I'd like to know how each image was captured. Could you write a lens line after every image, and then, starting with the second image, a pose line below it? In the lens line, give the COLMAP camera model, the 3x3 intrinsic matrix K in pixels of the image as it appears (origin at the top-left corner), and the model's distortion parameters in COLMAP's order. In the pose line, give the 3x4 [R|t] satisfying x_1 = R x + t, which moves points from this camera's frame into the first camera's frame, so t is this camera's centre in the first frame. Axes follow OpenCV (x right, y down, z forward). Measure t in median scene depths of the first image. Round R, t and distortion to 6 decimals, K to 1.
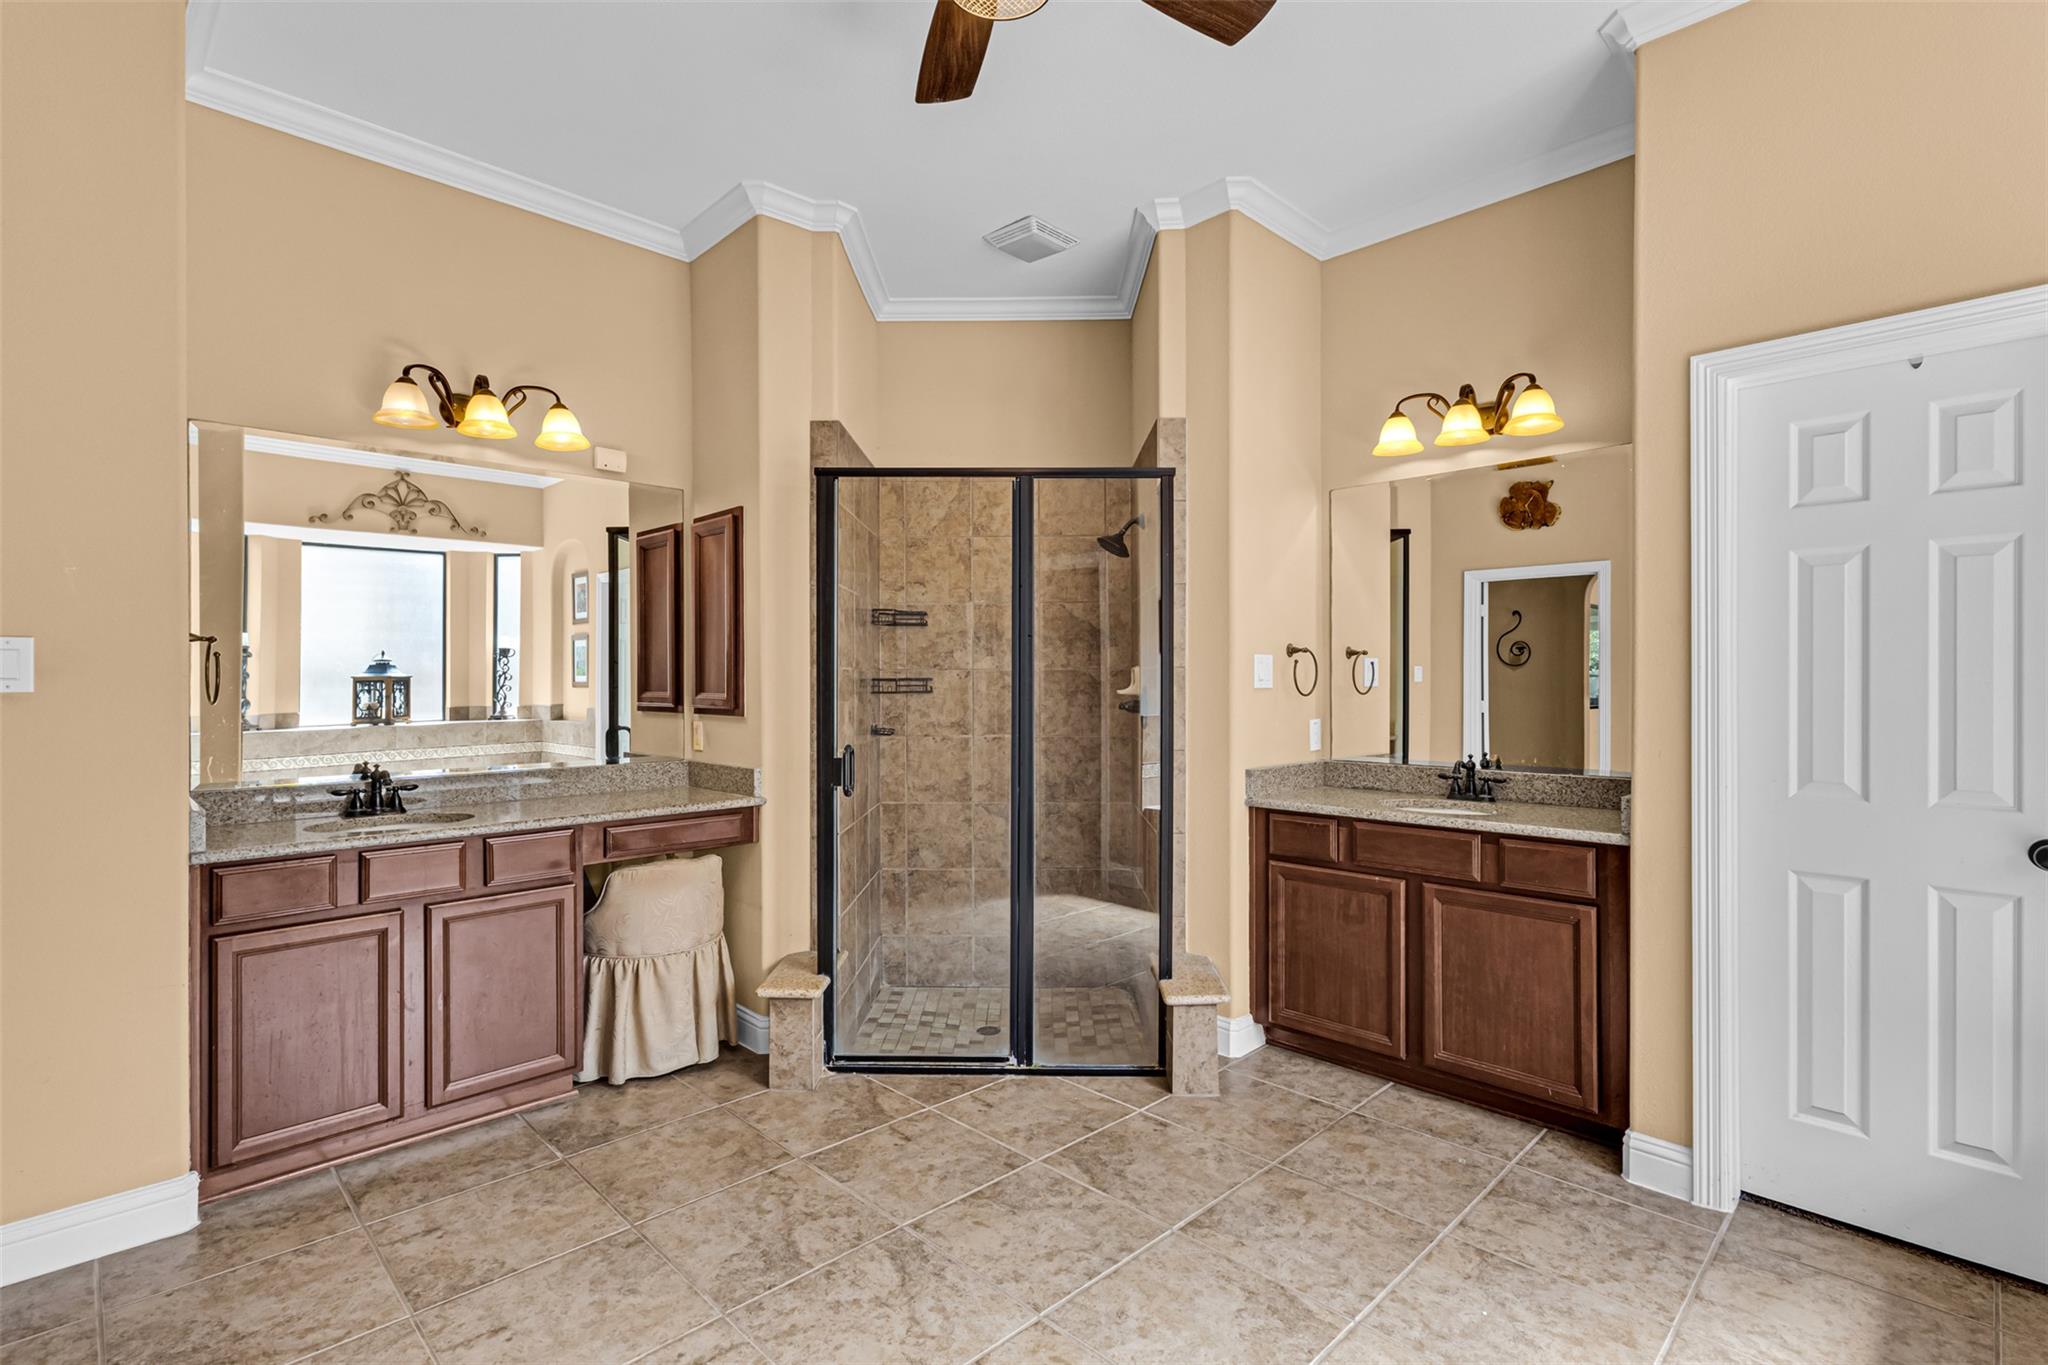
lens RADIAL K [[964.3, 0, 1017.4], [0, 964.3, 679.0], [0, 0, 1]] dist [0.001549, 0.000393]
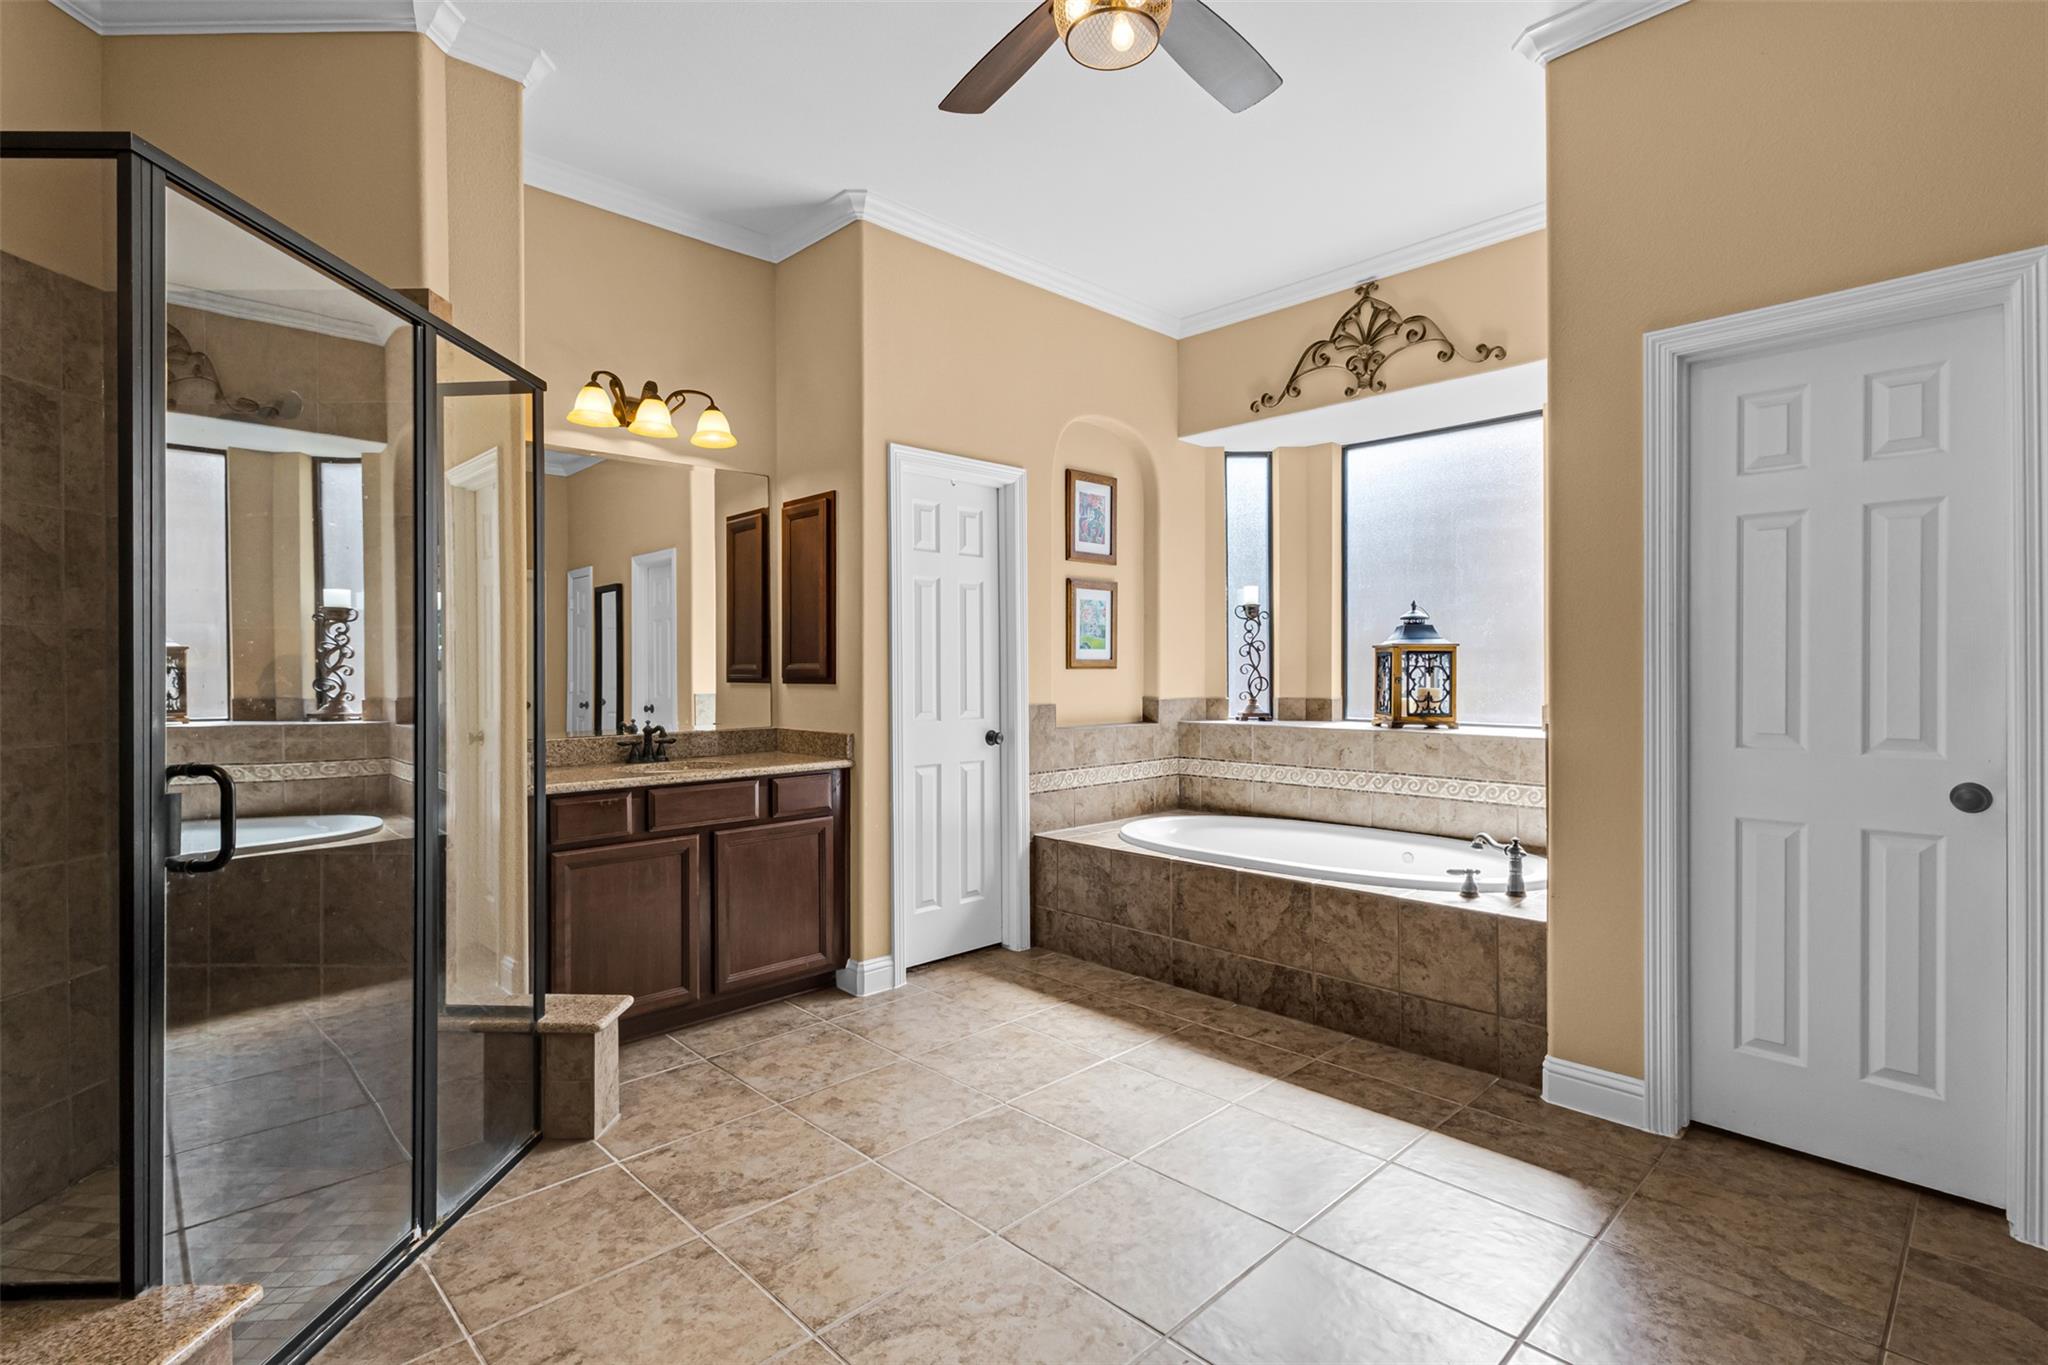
lens RADIAL K [[964.3, 0, 1017.2], [0, 964.3, 674.7], [0, 0, 1]] dist [0.001549, 0.000393]
pose [[0.003081, -0.003936, 0.999988, -0.768766], [0.003445, 0.999986, 0.003925, 0.029493], [-0.999989, 0.003433, 0.003095, 0.719430]]
